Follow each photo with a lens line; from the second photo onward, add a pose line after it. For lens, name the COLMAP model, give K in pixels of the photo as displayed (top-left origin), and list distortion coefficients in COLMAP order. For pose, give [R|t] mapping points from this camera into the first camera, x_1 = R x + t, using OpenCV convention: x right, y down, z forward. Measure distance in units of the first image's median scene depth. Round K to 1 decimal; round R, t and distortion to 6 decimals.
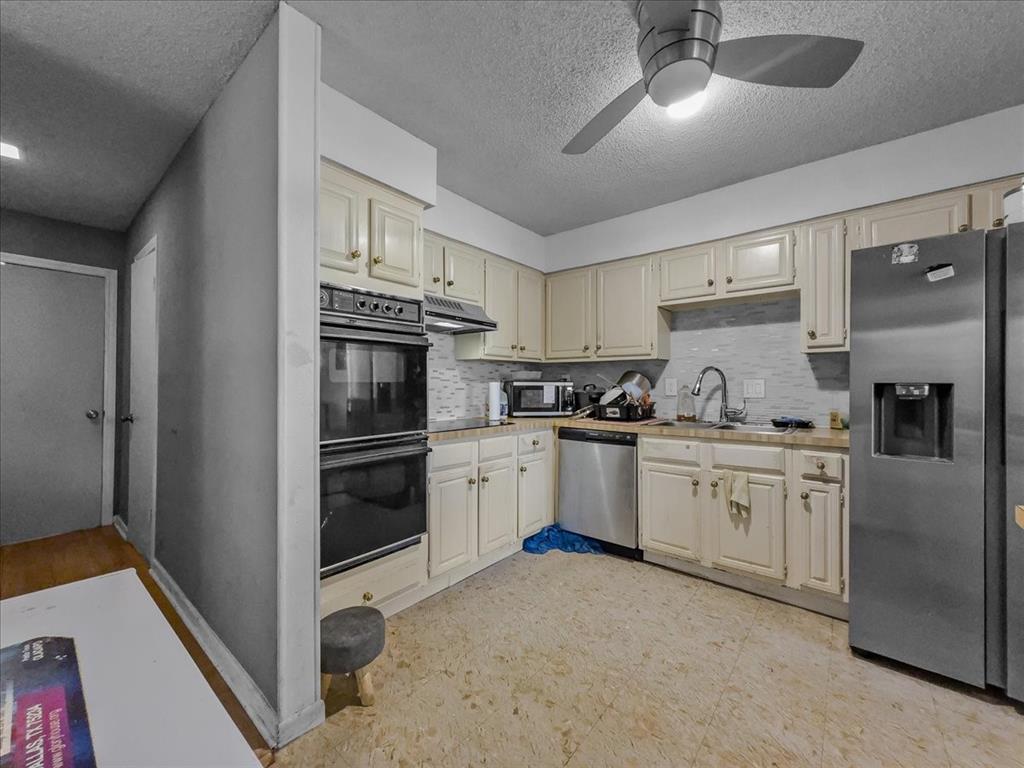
lens RADIAL K [[406.6, 0, 517.2], [0, 406.6, 385.3], [0, 0, 1]] dist [0.002908, 0.000123]
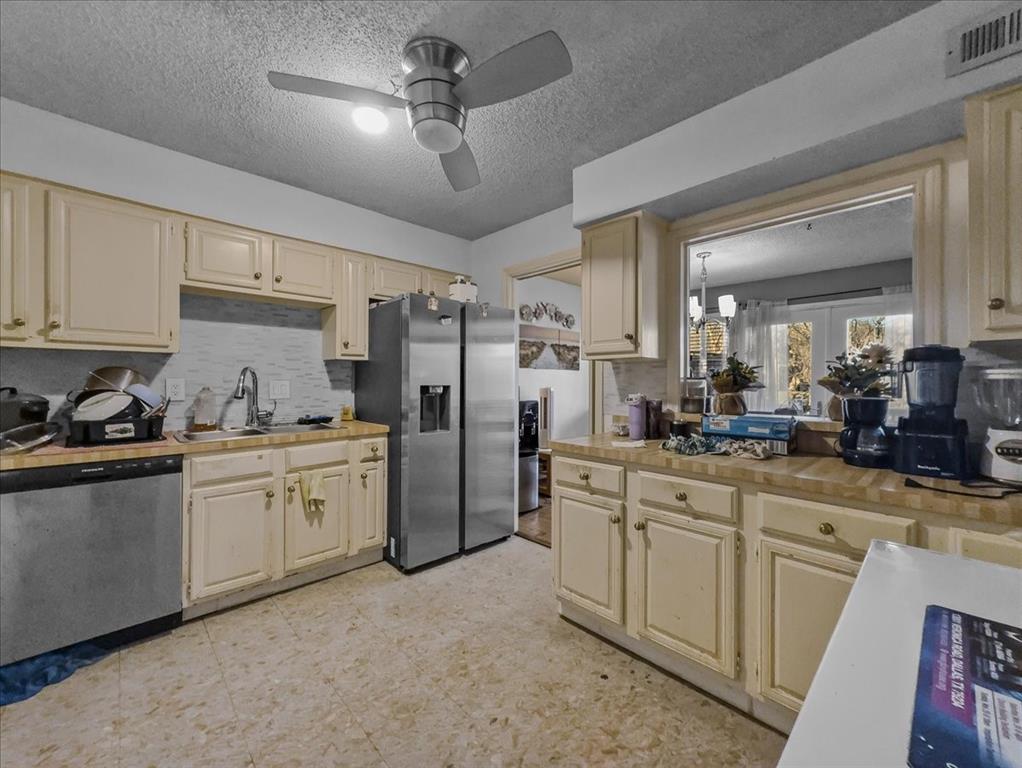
lens RADIAL K [[407.9, 0, 511.0], [0, 407.9, 384.0], [0, 0, 1]] dist [0.005789, 0.000239]
pose [[0.122222, -0.008163, 0.992469, -0.413875], [-0.000044, 0.999966, 0.008230, -0.016966], [-0.992503, -0.001049, 0.122218, 0.351966]]
